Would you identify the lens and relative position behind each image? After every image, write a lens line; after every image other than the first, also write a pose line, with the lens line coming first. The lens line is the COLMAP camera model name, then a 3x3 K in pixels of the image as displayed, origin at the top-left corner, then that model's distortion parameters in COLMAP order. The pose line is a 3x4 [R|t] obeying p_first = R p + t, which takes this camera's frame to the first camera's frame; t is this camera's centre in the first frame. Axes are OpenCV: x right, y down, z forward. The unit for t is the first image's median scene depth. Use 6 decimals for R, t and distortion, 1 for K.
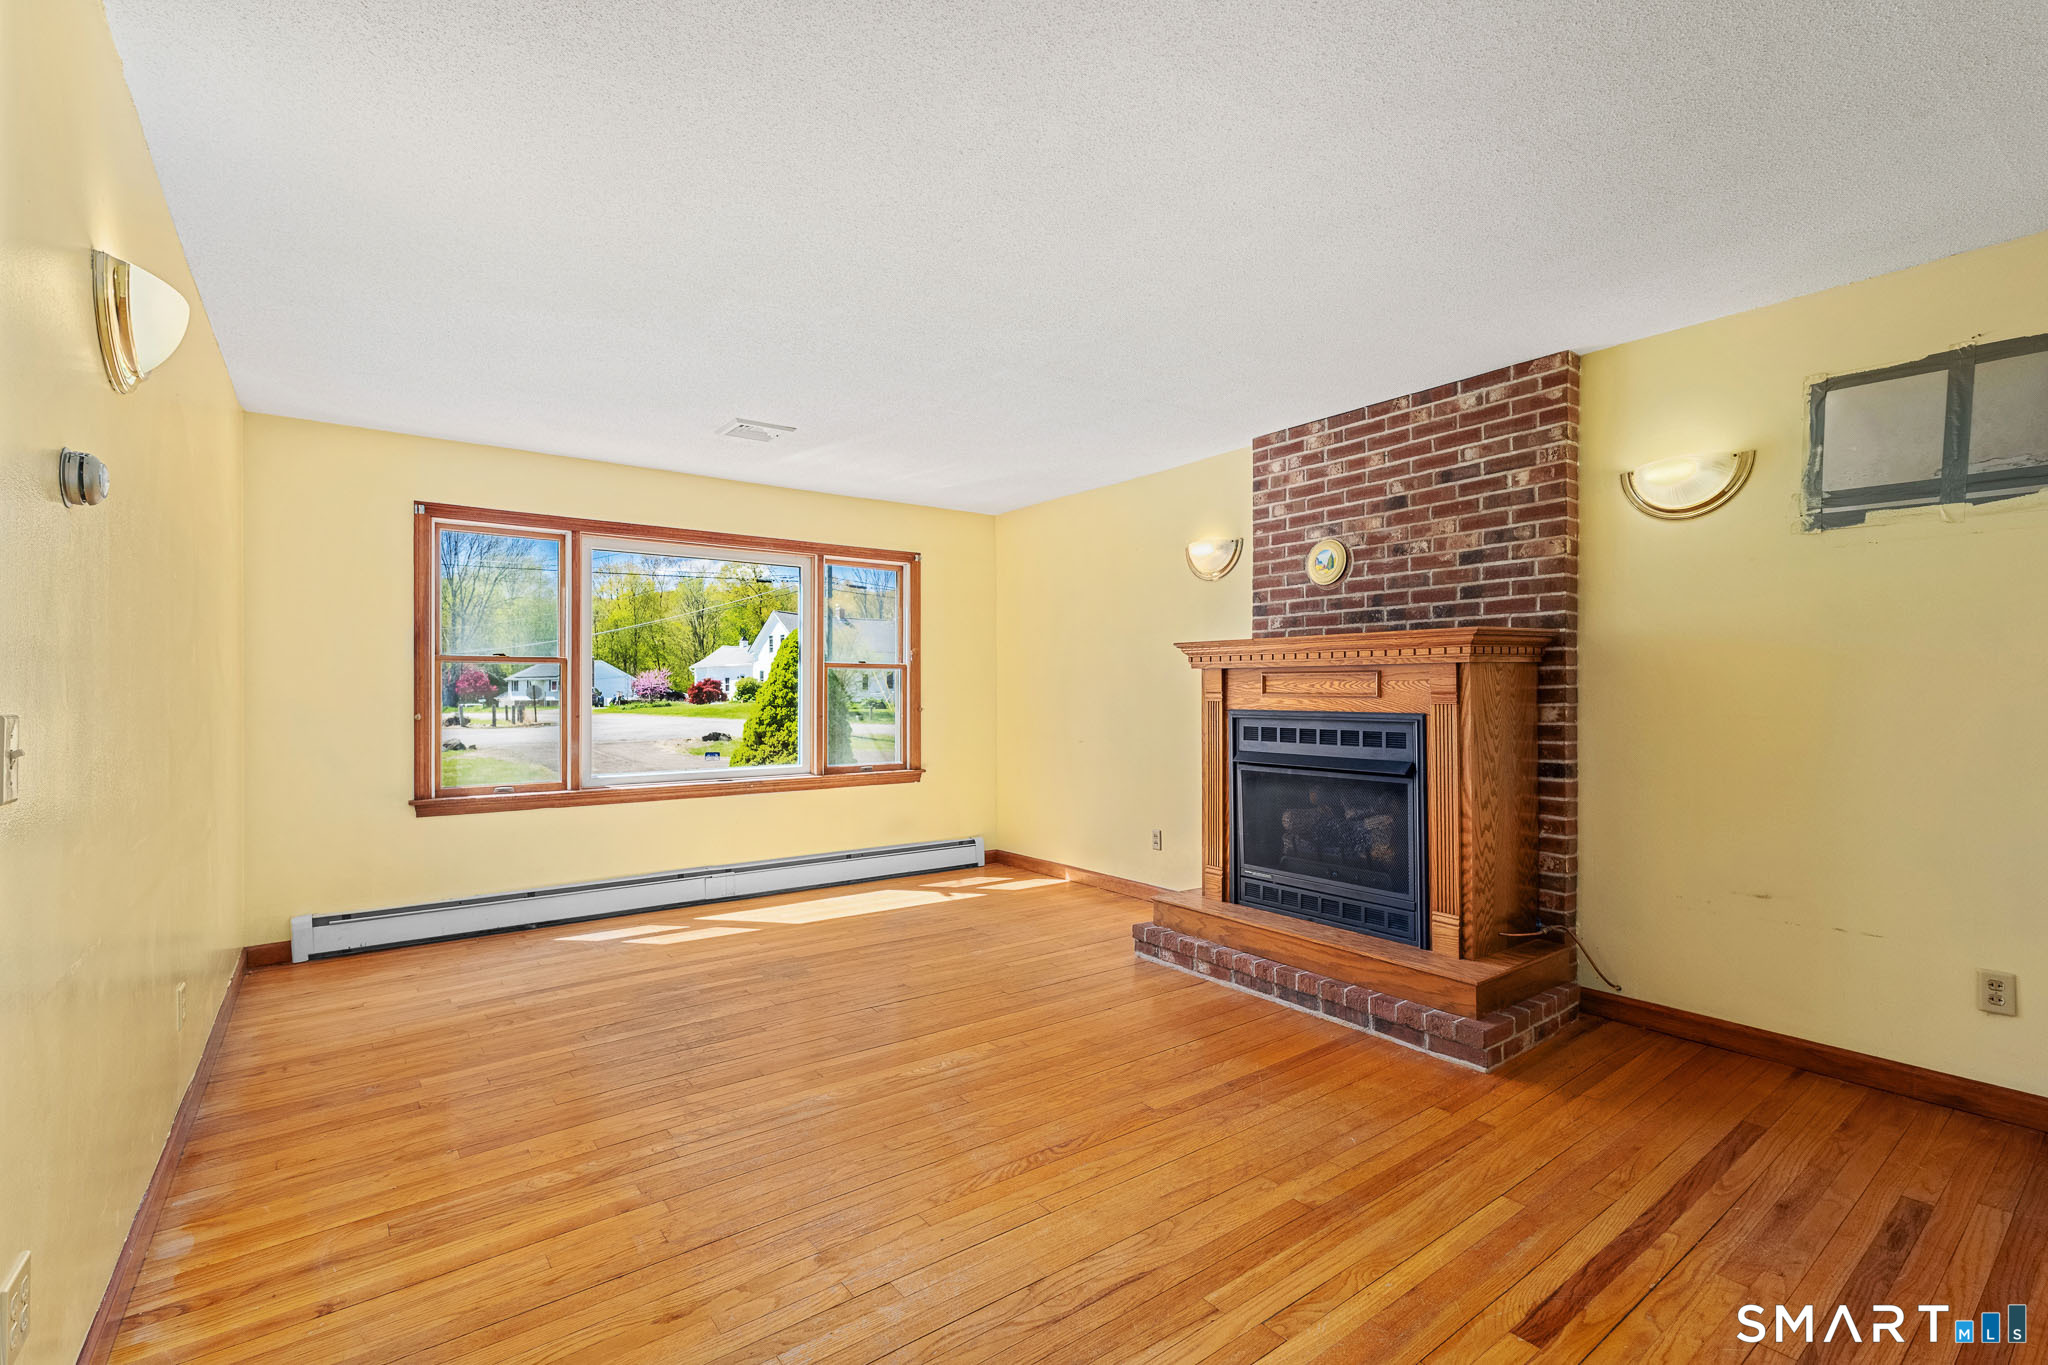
lens RADIAL K [[914.9, 0, 1020.8], [0, 914.9, 696.2], [0, 0, 1]] dist [0.004615, 0.000837]
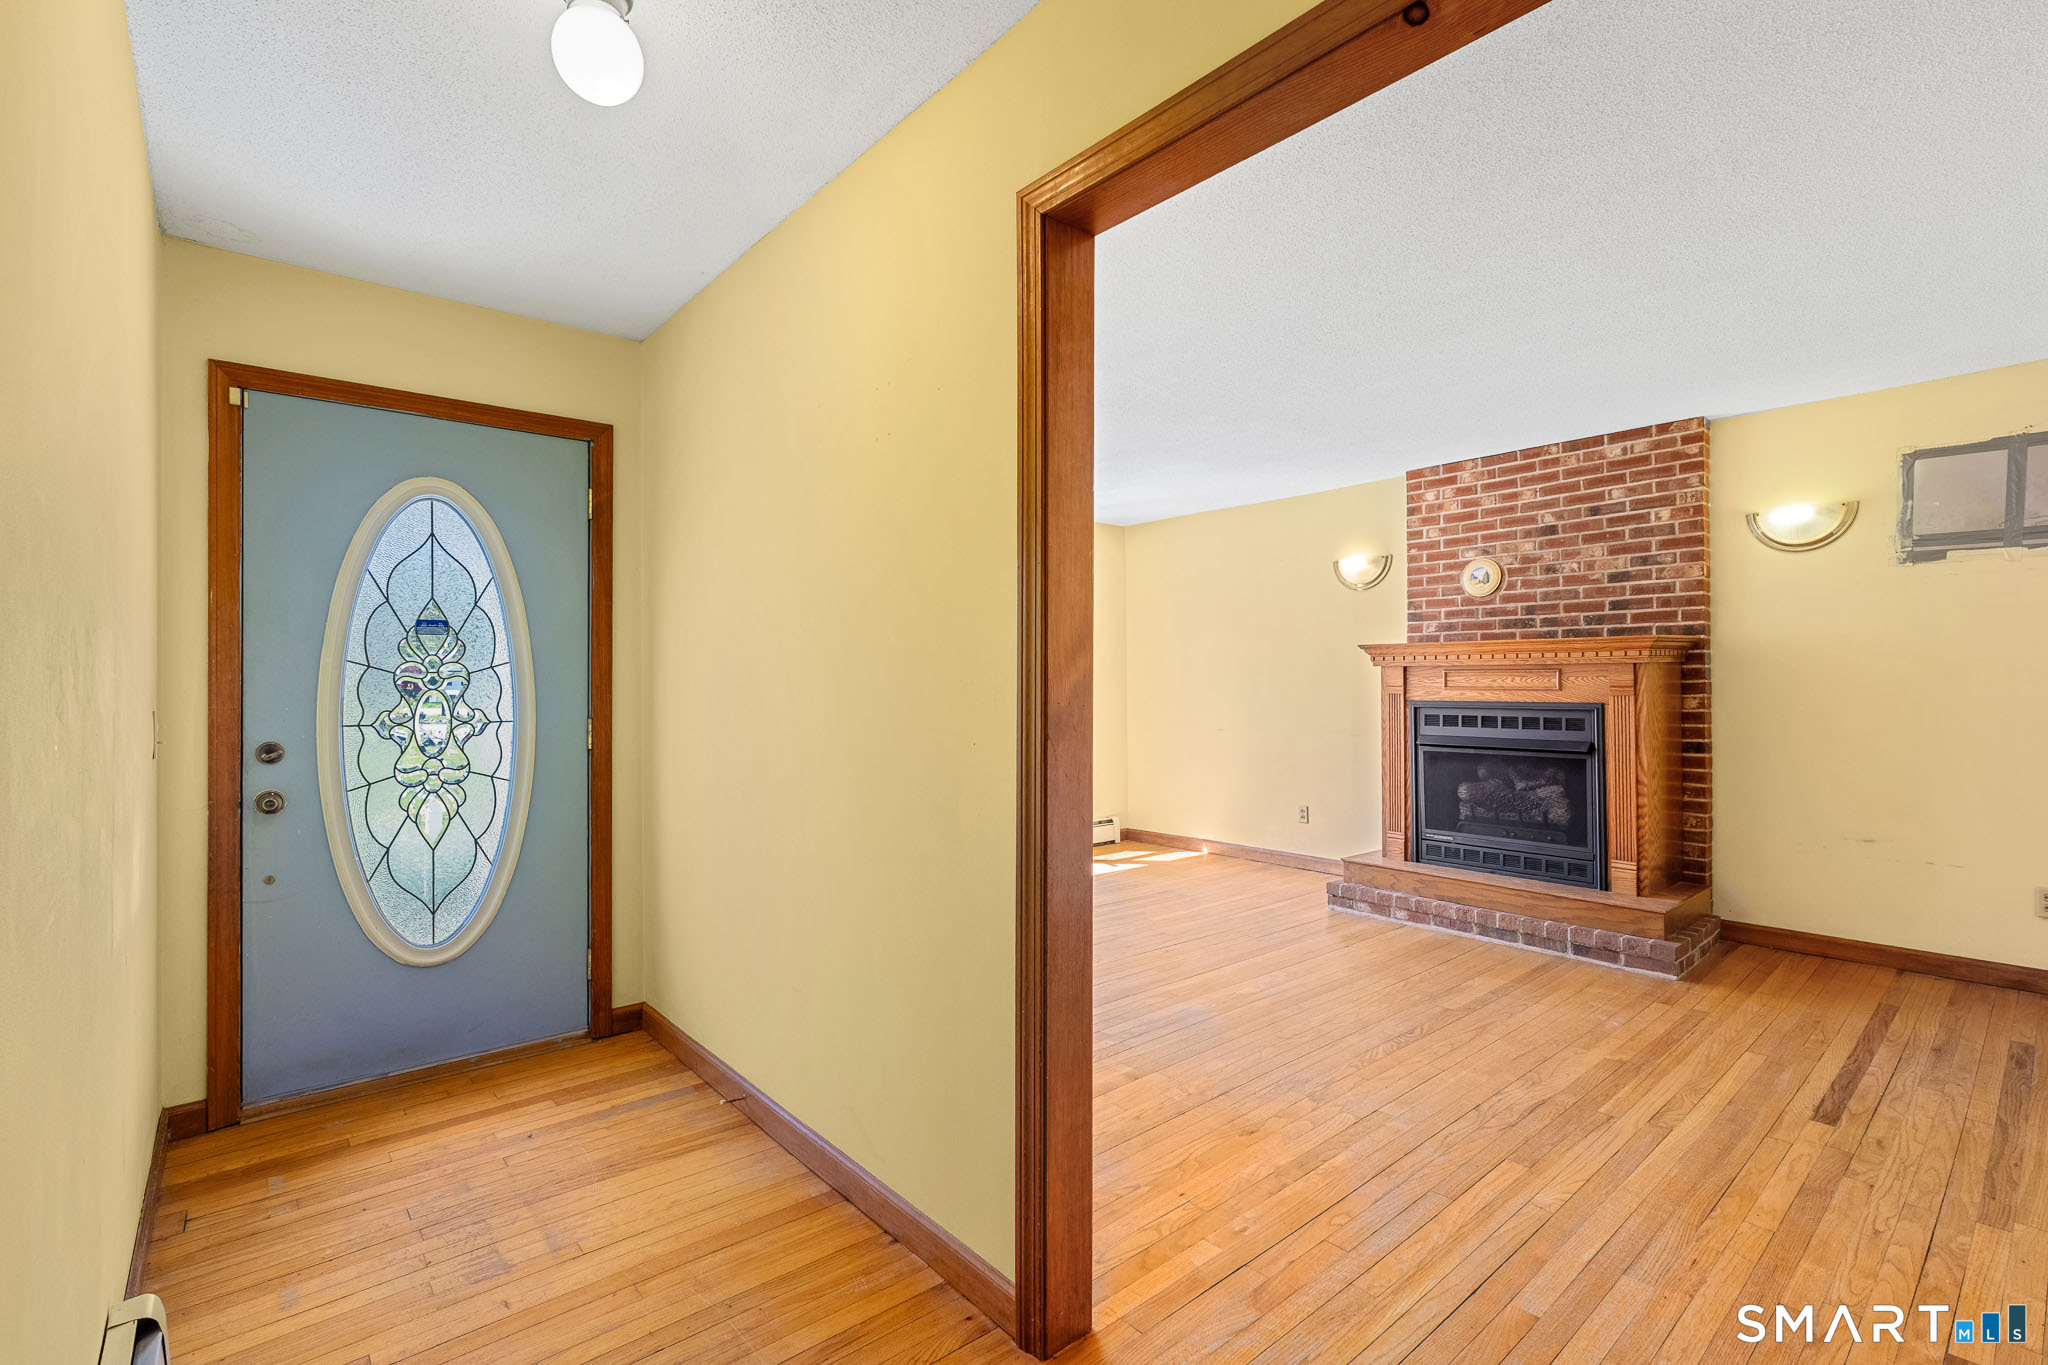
lens RADIAL K [[922.0, 0, 1028.4], [0, 922.0, 681.7], [0, 0, 1]] dist [-0.002804, -0.000281]
pose [[0.997677, -0.002557, 0.068068, -0.402038], [0.003080, 0.999966, -0.007584, -0.002841], [-0.068046, 0.007776, 0.997652, -0.193924]]
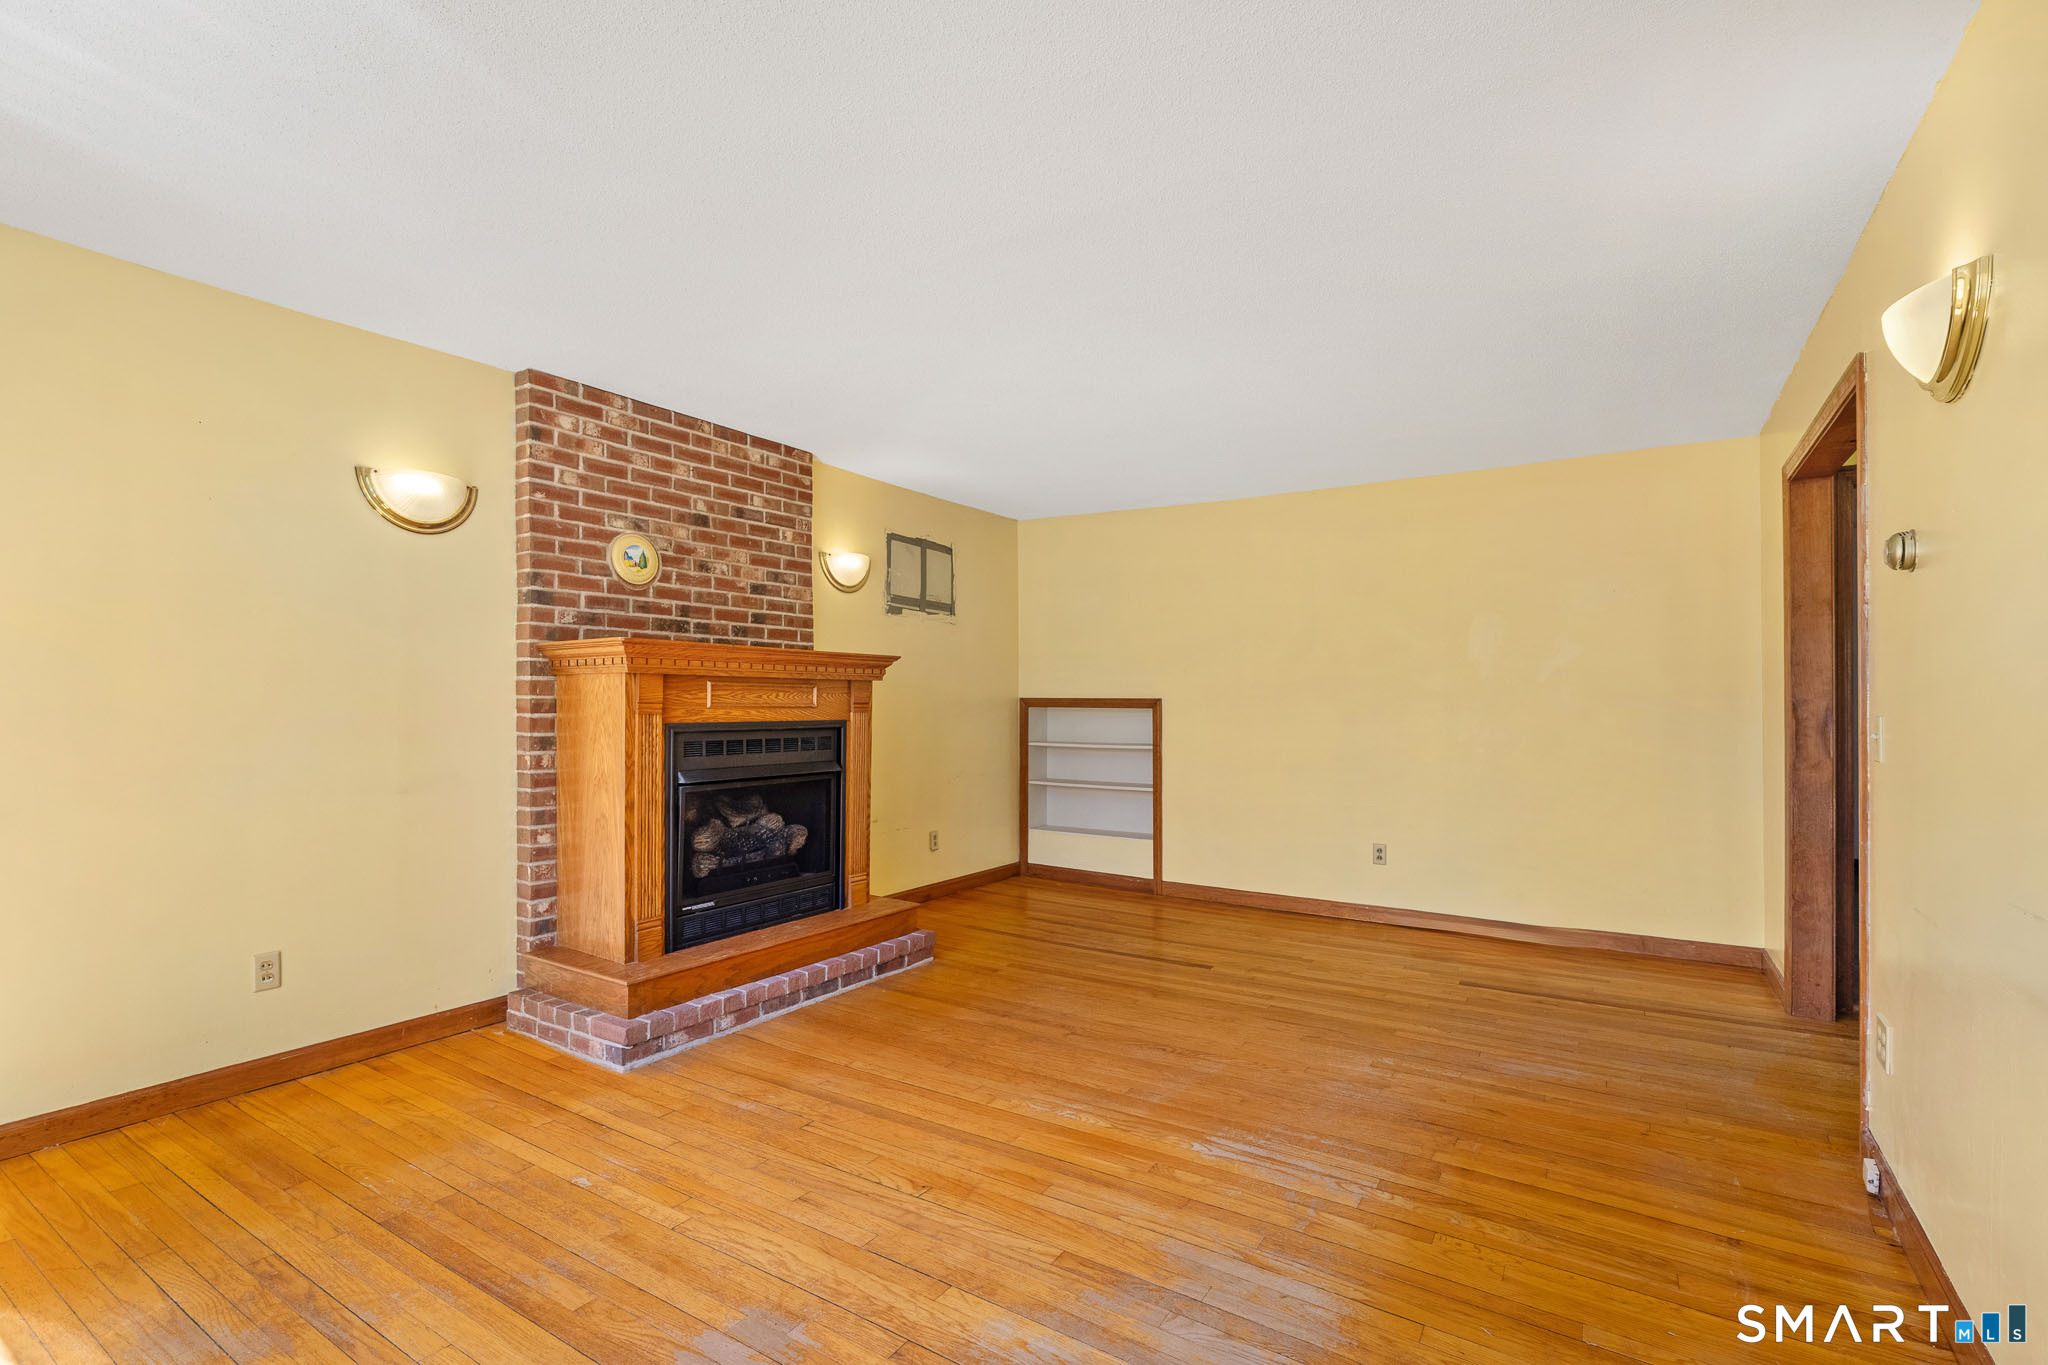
lens RADIAL K [[929.9, 0, 1021.5], [0, 929.9, 702.5], [0, 0, 1]] dist [0.001217, 0.000022]
pose [[-0.341395, -0.000612, 0.939920, -0.777163], [0.003063, 0.999994, 0.001764, -0.005835], [-0.939915, 0.003481, -0.341391, 1.122478]]
